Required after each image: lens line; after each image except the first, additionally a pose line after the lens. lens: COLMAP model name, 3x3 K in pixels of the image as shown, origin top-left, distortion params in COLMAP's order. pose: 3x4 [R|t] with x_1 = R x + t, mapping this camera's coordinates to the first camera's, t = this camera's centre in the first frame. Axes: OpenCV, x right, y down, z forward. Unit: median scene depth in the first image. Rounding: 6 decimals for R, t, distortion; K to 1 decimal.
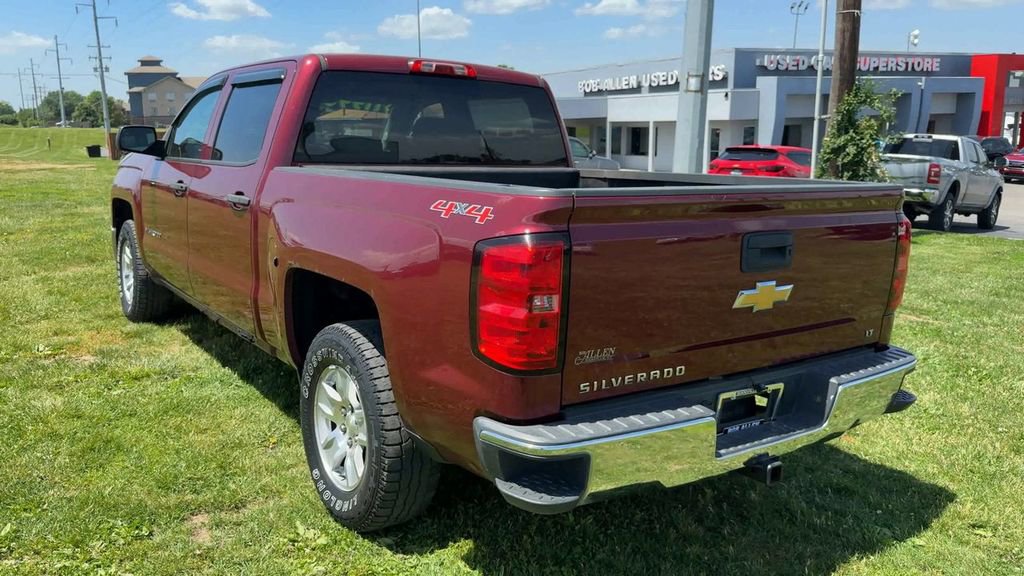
lens RADIAL K [[847.6, 0, 510.0], [0, 847.6, 293.0], [0, 0, 1]] dist [0.047024, -0.026668]
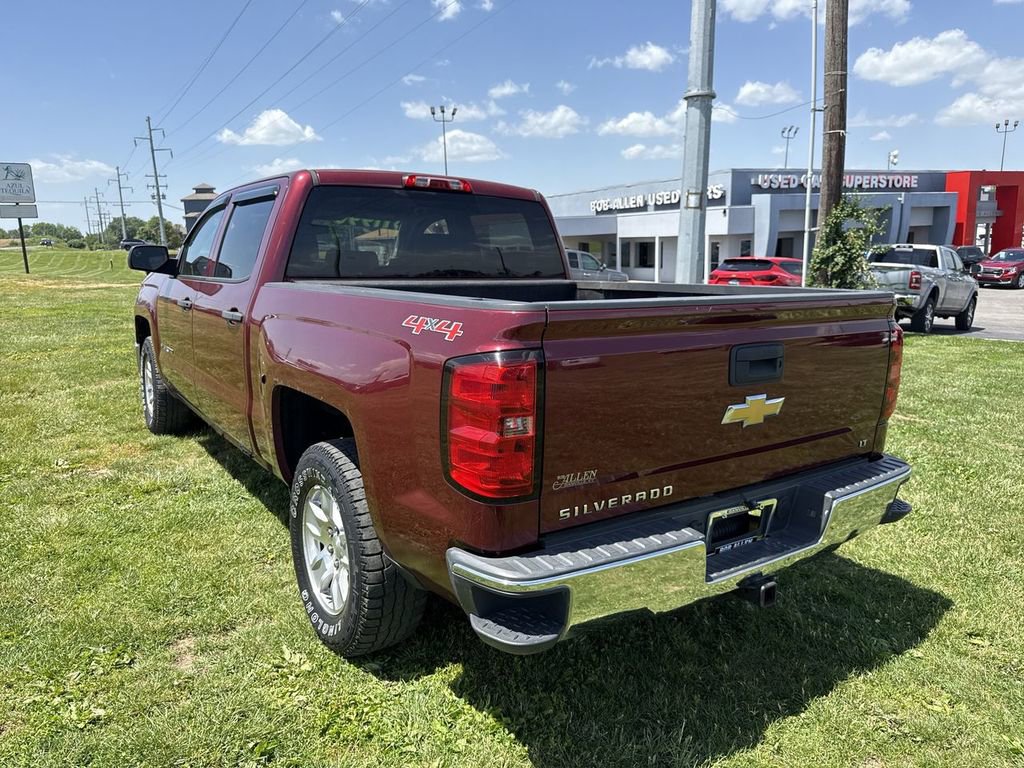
lens RADIAL K [[762.0, 0, 539.9], [0, 762.0, 396.6], [0, 0, 1]] dist [0.062006, -0.056323]
pose [[0.999839, -0.016081, 0.008015, 0.034012], [0.016049, 0.999863, 0.004135, -0.013285], [-0.008080, -0.004006, 0.999959, 0.094885]]
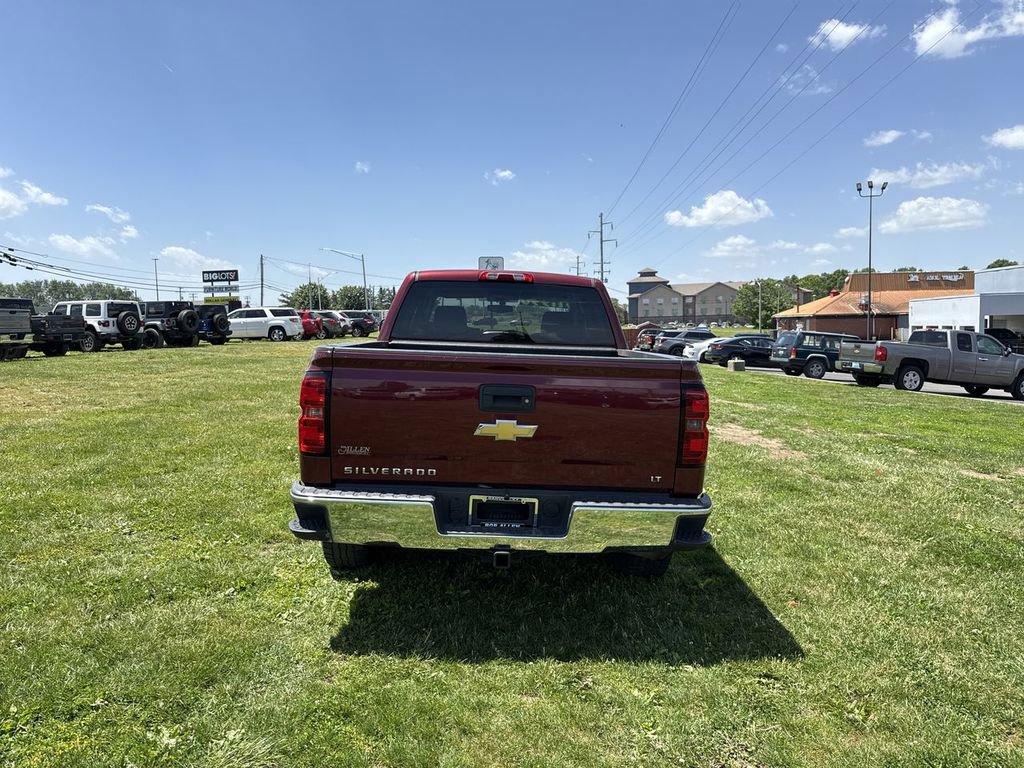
lens RADIAL K [[762.0, 0, 506.6], [0, 762.0, 385.0], [0, 0, 1]] dist [0.062006, -0.056323]
pose [[0.839451, 0.045880, -0.541495, 0.680980], [-0.107311, 0.990804, -0.082410, 0.023302], [0.532734, 0.127288, 0.836655, -0.049017]]
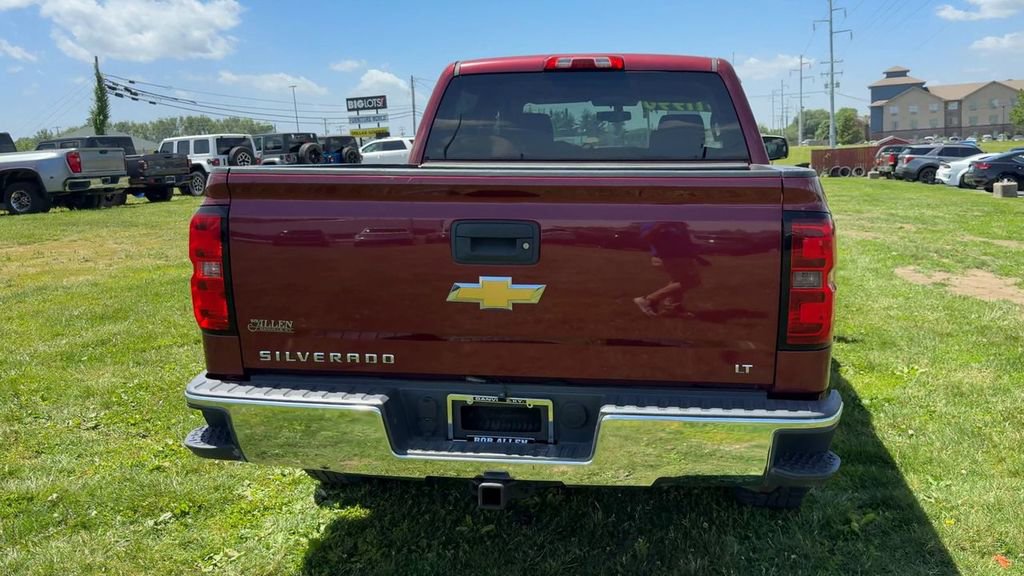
lens RADIAL K [[931.5, 0, 556.4], [0, 931.5, 299.6], [0, 0, 1]] dist [0.029181, 0.000000]
pose [[0.739670, 0.080350, -0.668156, 0.690198], [-0.096591, 0.995242, 0.012755, -0.005306], [0.666002, 0.055103, 0.743912, 0.220629]]
